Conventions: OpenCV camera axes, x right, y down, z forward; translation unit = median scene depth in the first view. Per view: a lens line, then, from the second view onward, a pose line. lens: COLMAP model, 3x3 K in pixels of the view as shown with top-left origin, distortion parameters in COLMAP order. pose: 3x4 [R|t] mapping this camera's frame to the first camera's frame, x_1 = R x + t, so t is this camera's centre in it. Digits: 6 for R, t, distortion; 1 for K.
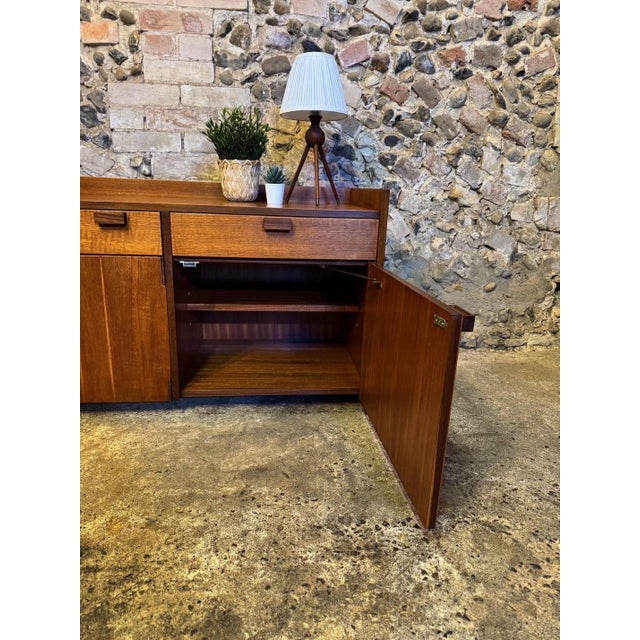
lens RADIAL K [[452.8, 0, 318.8], [0, 452.8, 319.6], [0, 0, 1]] dist [0.014475, -0.018659]
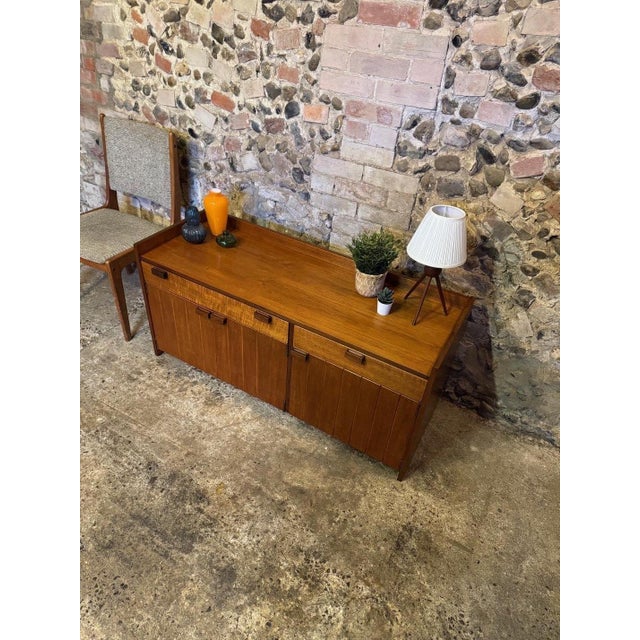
lens RADIAL K [[449.3, 0, 319.0], [0, 449.3, 319.7], [0, 0, 1]] dist [0.034411, -0.041899]
pose [[0.815280, 0.376927, -0.439597, 0.272476], [-0.208984, 0.899506, 0.383687, -0.582330], [0.540042, -0.220943, 0.812120, -0.120928]]
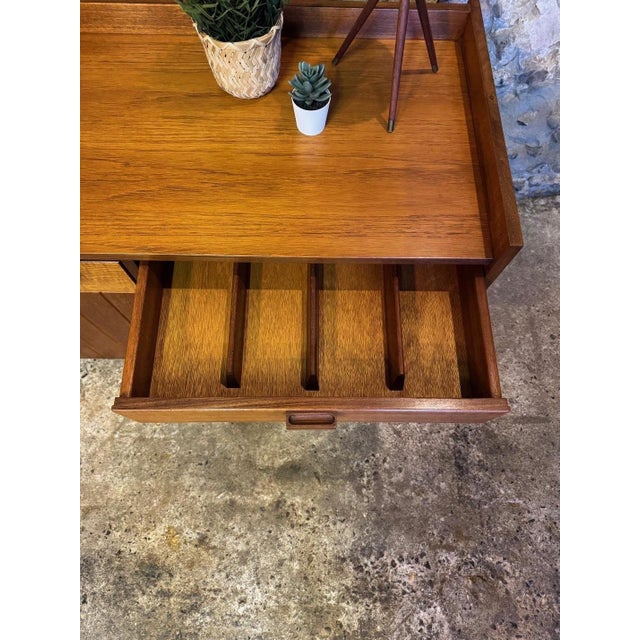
lens RADIAL K [[452.8, 0, 318.8], [0, 452.8, 319.6], [0, 0, 1]] dist [0.014475, -0.018659]
pose [[0.993993, 0.095417, -0.053611, -0.031510], [-0.015692, 0.609024, 0.792997, -0.459341], [0.108316, -0.787391, 0.606863, 0.414536]]
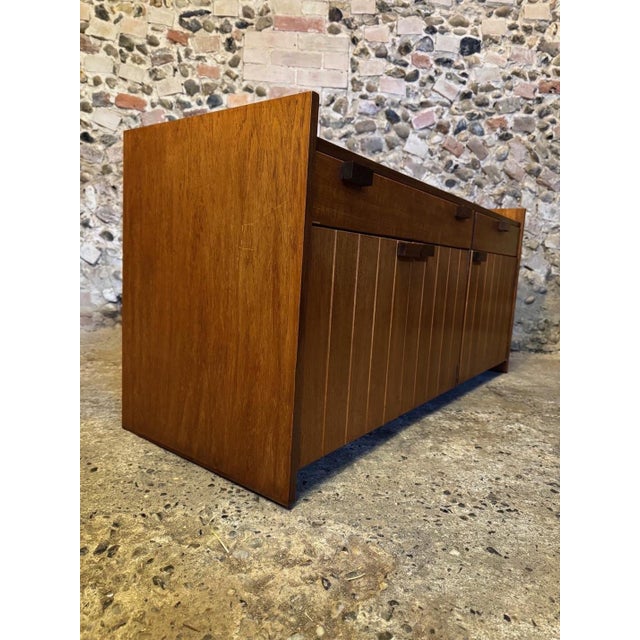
lens RADIAL K [[456.8, 0, 317.1], [0, 456.8, 320.2], [0, 0, 1]] dist [0.000234, -0.007656]
pose [[0.998732, 0.036493, -0.034674, -0.171873], [-0.041352, 0.987556, -0.151735, 0.220615], [0.028705, 0.152977, 0.987813, -0.256644]]
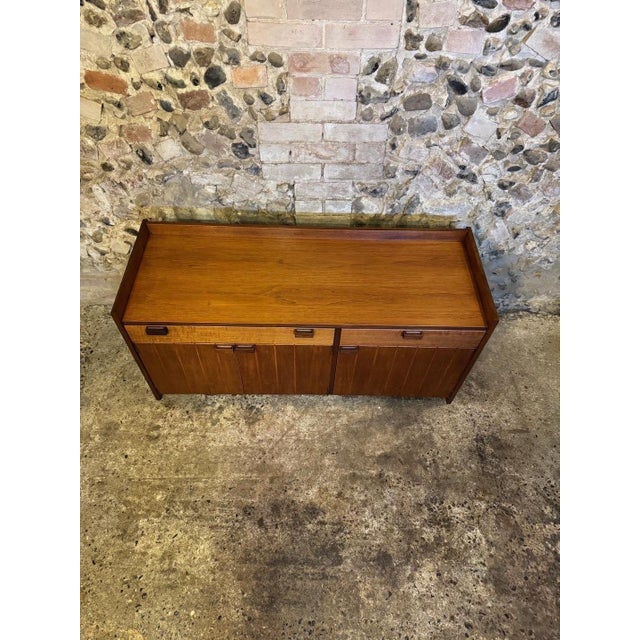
lens RADIAL K [[452.8, 0, 318.8], [0, 452.8, 319.6], [0, 0, 1]] dist [0.014475, -0.018659]
pose [[0.994879, 0.078532, -0.063633, -0.213976], [-0.026188, 0.808330, 0.588147, -0.768563], [0.097625, -0.583468, 0.806247, -0.117707]]
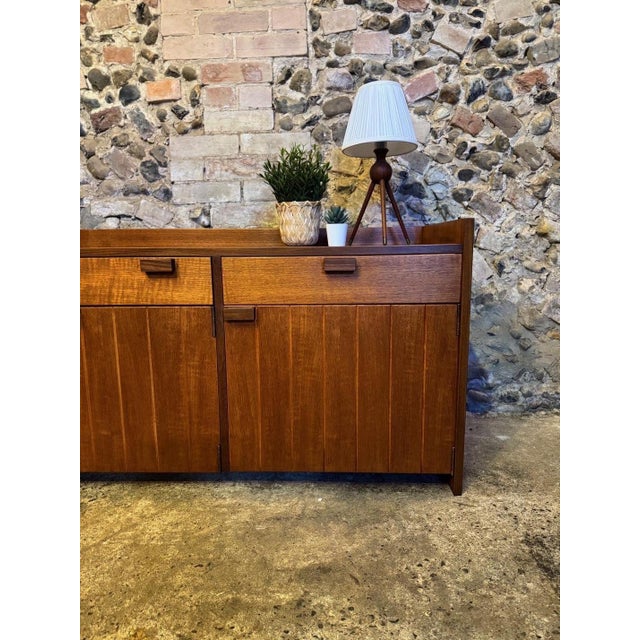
lens RADIAL K [[452.8, 0, 318.8], [0, 452.8, 319.6], [0, 0, 1]] dist [0.014475, -0.018659]
pose [[0.989575, -0.023945, -0.142011, -0.008497], [0.007040, 0.992945, -0.118365, -0.004015], [0.143843, 0.116131, 0.982763, 0.112435]]
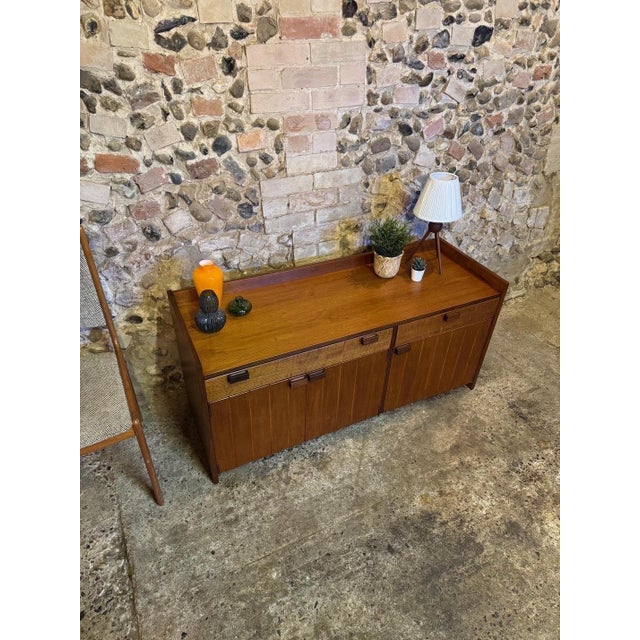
lens RADIAL K [[449.3, 0, 319.0], [0, 449.3, 319.7], [0, 0, 1]] dist [0.034411, -0.041899]
pose [[0.942611, -0.200377, 0.267084, -0.698979], [0.092730, 0.925543, 0.367112, -0.597311], [-0.320758, -0.321277, 0.891008, -0.223825]]
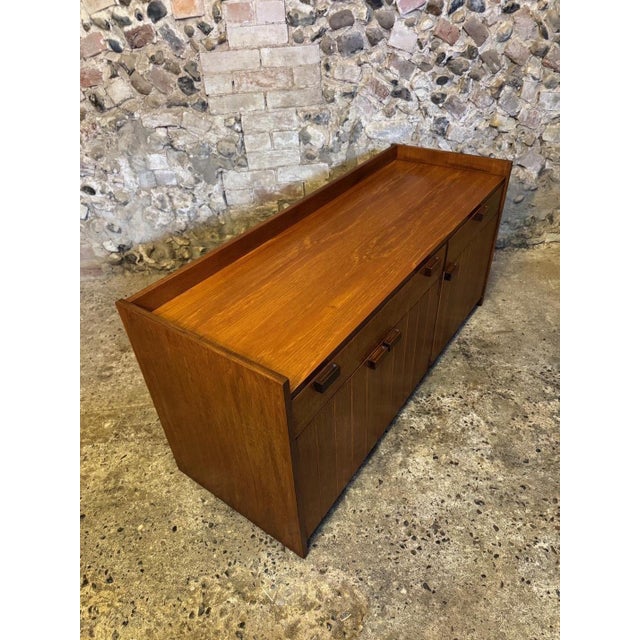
lens RADIAL K [[454.2, 0, 317.6], [0, 454.2, 319.2], [0, 0, 1]] dist [0.002249, -0.008515]
pose [[0.997284, -0.048577, -0.055367, -0.128591], [0.065259, 0.931299, 0.358362, -0.280175], [0.034155, -0.361002, 0.931939, -0.319227]]
